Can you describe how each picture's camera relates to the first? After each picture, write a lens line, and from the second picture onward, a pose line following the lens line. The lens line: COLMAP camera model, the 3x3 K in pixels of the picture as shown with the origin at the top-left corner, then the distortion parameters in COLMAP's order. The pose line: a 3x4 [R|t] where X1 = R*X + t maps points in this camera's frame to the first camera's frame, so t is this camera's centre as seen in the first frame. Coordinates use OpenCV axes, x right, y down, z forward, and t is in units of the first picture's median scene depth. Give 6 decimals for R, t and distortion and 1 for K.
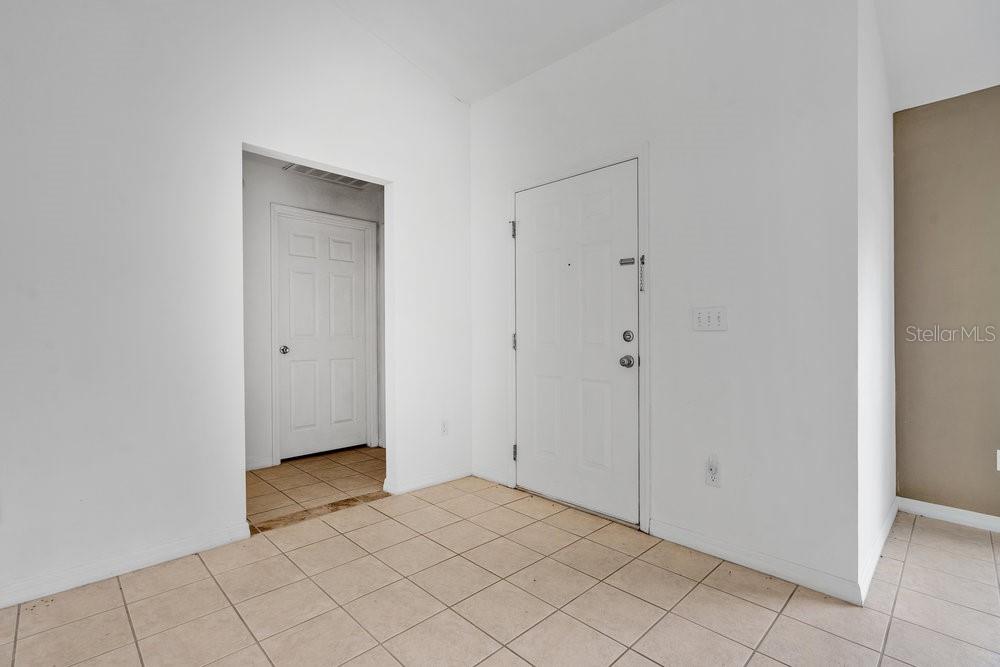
lens RADIAL K [[459.8, 0, 493.7], [0, 459.8, 336.9], [0, 0, 1]] dist [-0.007997, 0.002471]
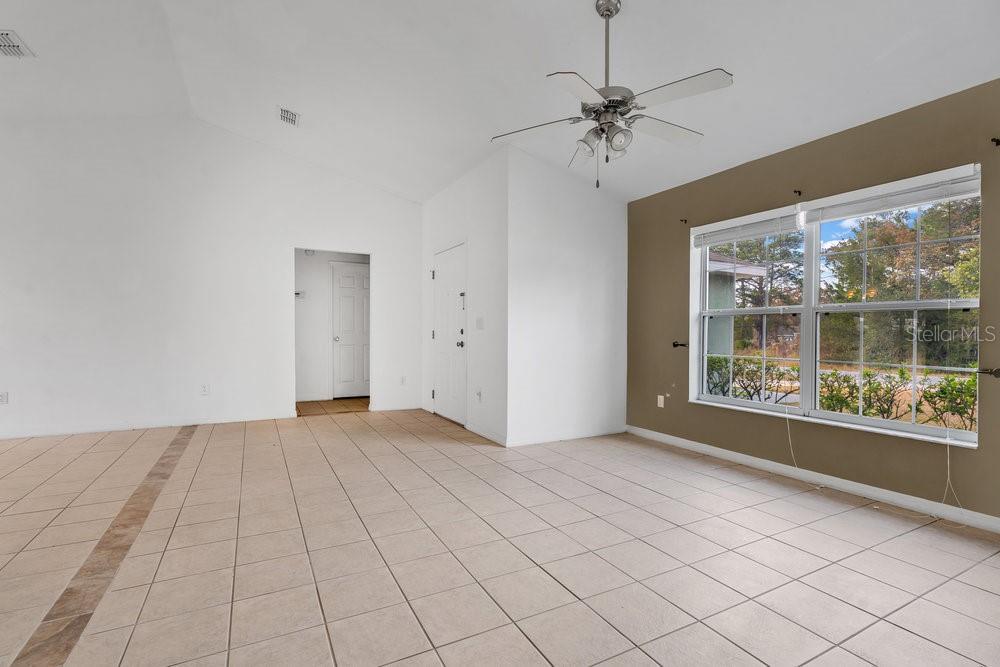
lens RADIAL K [[459.8, 0, 508.9], [0, 459.8, 334.4], [0, 0, 1]] dist [-0.007997, 0.002471]
pose [[0.967070, 0.001567, -0.254507, 0.840313], [-0.001179, 0.999998, 0.001678, 0.006005], [0.254509, -0.001322, 0.967070, -0.747731]]
